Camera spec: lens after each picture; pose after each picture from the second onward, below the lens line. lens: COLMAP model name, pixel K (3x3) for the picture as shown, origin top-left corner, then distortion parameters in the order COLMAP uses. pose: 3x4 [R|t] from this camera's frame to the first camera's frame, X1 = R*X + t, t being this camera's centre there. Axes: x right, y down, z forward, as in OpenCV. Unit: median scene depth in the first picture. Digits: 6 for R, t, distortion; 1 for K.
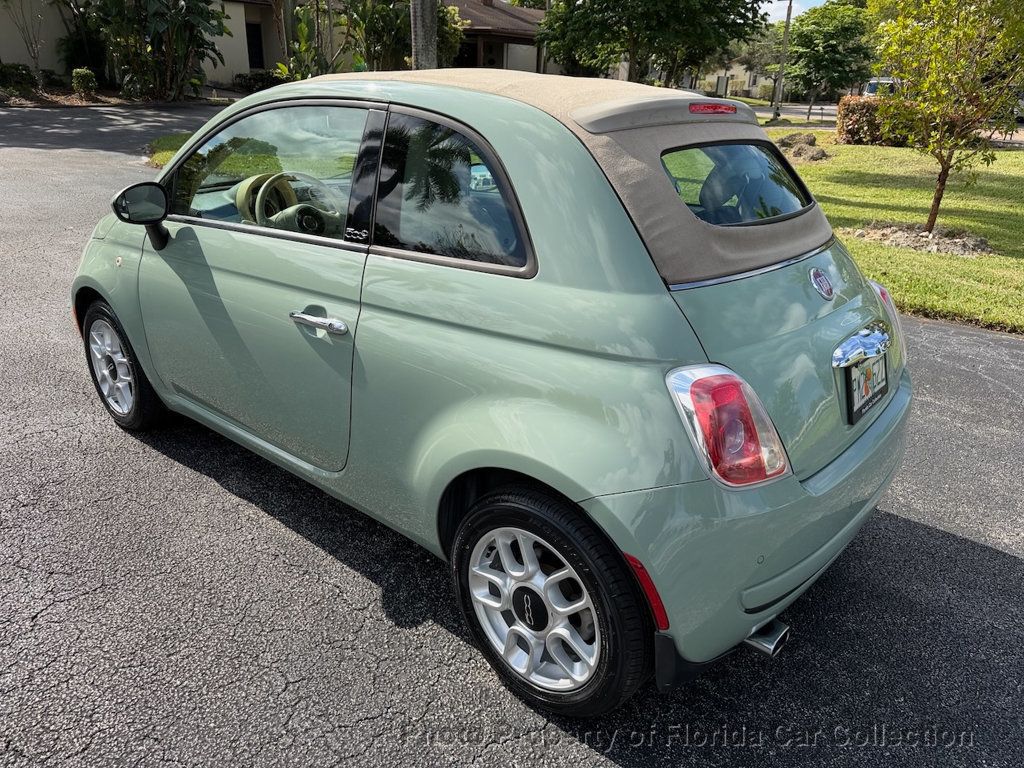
lens RADIAL K [[731.6, 0, 512.0], [0, 731.6, 384.0], [0, 0, 1]] dist [-0.003212, -0.005596]
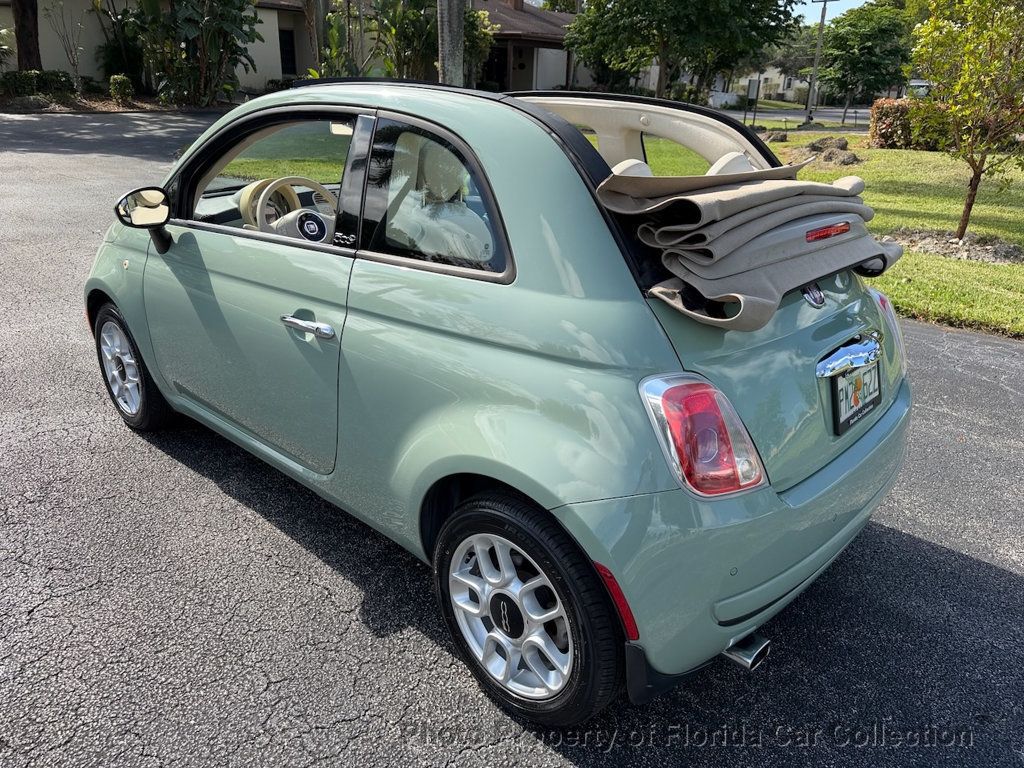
lens RADIAL K [[732.8, 0, 508.3], [0, 732.8, 388.8], [0, 0, 1]] dist [-0.005755, -0.002892]
pose [[0.999038, 0.012358, -0.042085, 0.047412], [-0.012363, 0.999924, 0.000152, -0.001393], [0.042084, 0.000369, 0.999114, 0.002215]]
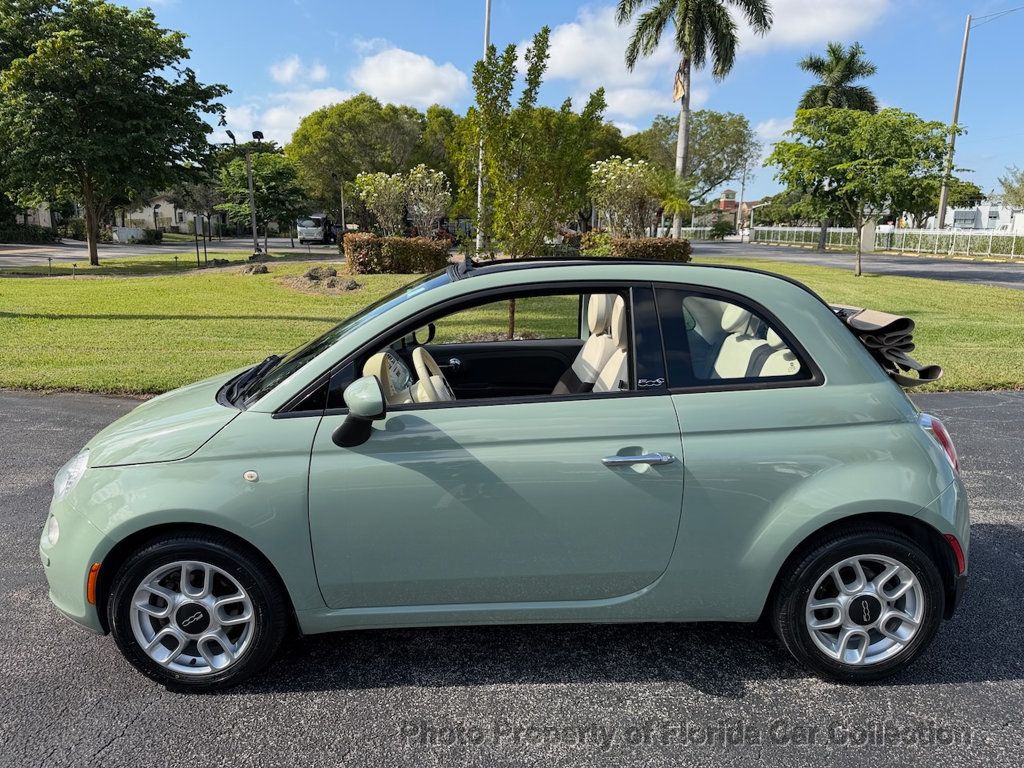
lens RADIAL K [[731.8, 0, 514.1], [0, 731.8, 365.3], [0, 0, 1]] dist [0.090586, -0.151565]
pose [[0.750065, -0.145050, 0.645261, -1.003303], [0.267135, 0.958970, -0.094954, -0.147019], [-0.605013, 0.243594, 0.758038, 0.137979]]
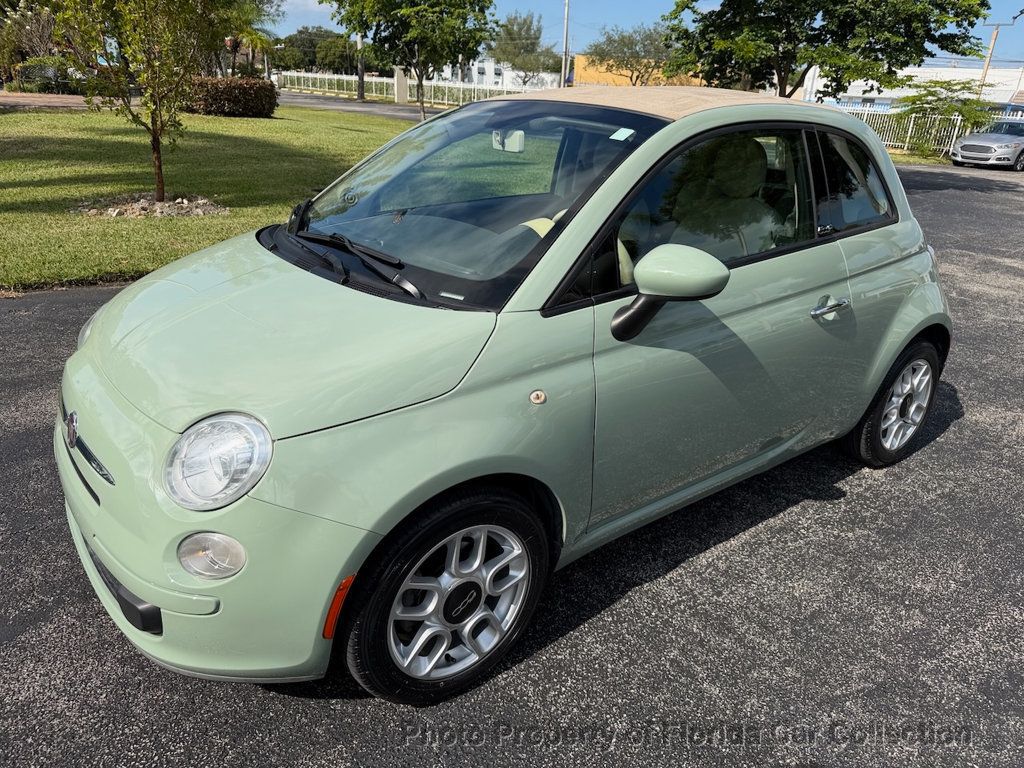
lens RADIAL K [[731.8, 0, 514.1], [0, 731.8, 365.3], [0, 0, 1]] dist [0.090586, -0.151565]
pose [[0.222036, -0.359685, 0.906271, -1.316501], [0.333697, 0.901375, 0.275986, -0.443700], [-0.916158, 0.241141, 0.320164, 0.957738]]
